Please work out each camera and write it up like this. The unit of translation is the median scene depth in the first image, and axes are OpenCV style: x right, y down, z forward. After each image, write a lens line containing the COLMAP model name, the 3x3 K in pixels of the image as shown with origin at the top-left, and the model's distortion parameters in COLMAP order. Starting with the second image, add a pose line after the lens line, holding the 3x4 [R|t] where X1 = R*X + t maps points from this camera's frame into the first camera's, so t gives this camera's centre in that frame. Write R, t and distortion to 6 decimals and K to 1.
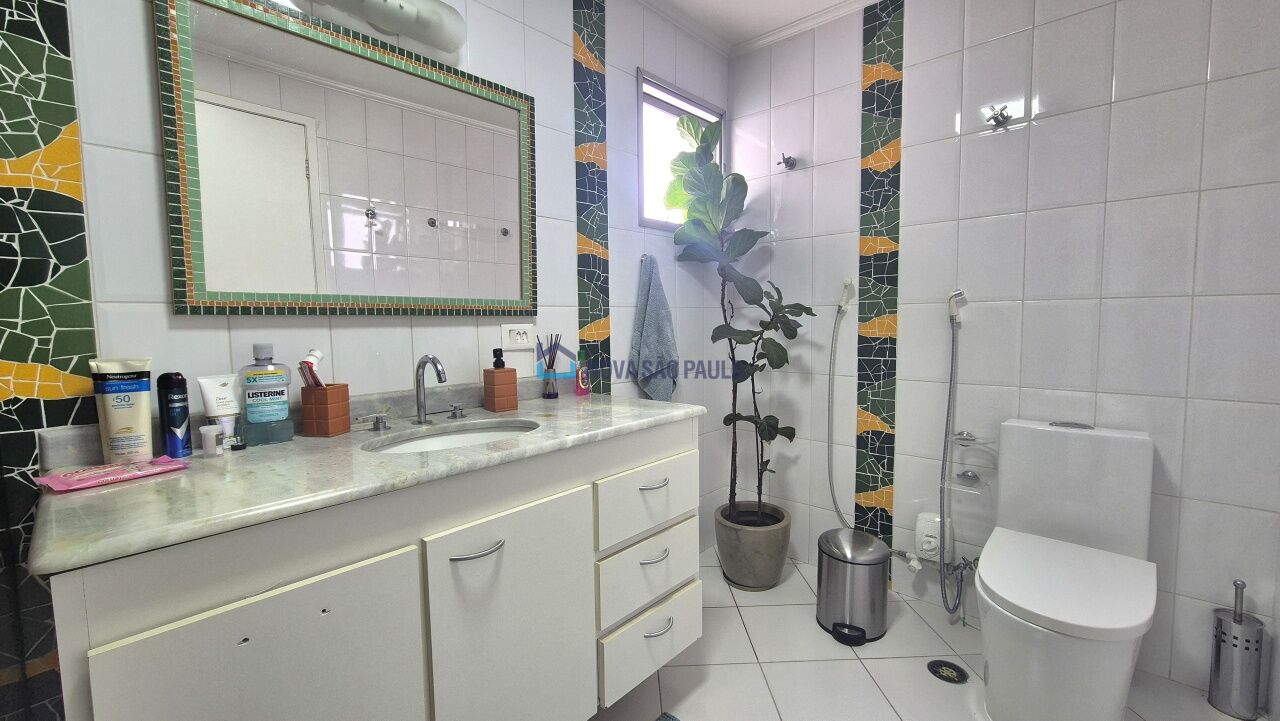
lens RADIAL K [[524.0, 0, 633.1], [0, 524.0, 366.4], [0, 0, 1]] dist [-0.000862, 0.000861]
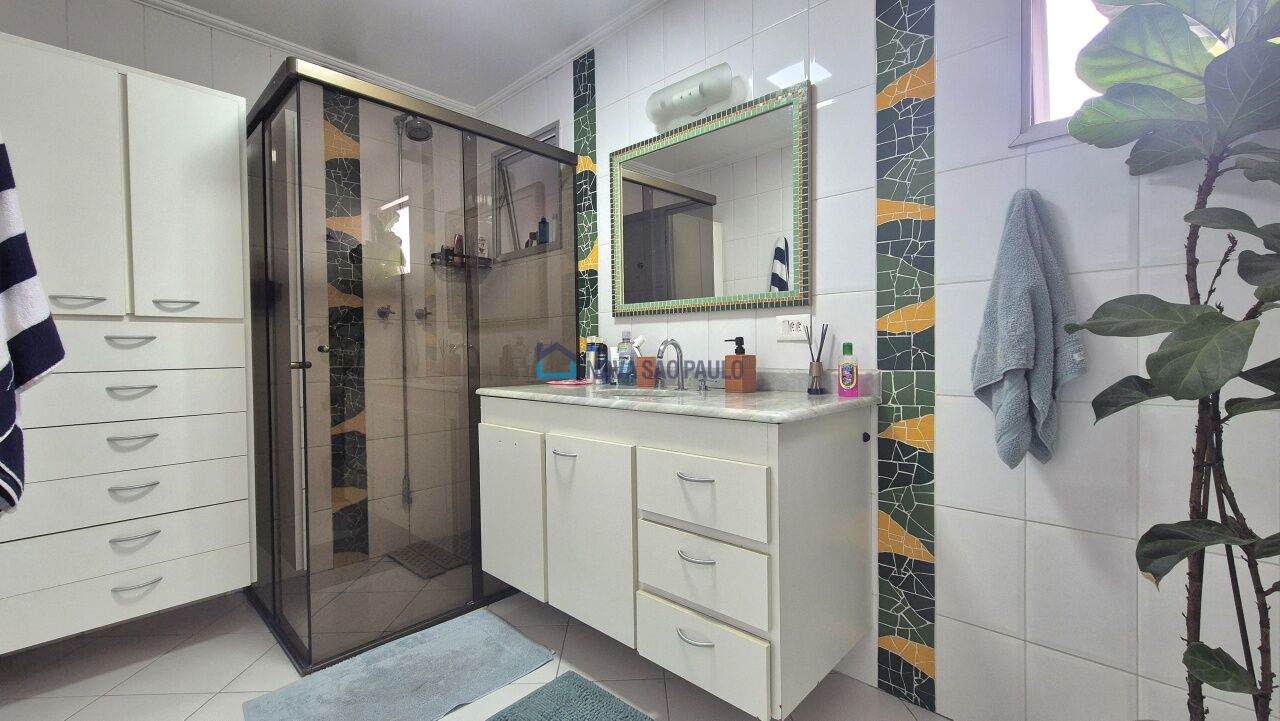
lens RADIAL K [[524.0, 0, 645.5], [0, 524.0, 361.5], [0, 0, 1]] dist [-0.000862, 0.000861]
pose [[0.007205, 0.044266, -0.998994, 0.737297], [-0.074225, 0.996287, 0.043610, -0.013993], [0.997215, 0.073836, 0.010464, 0.675376]]
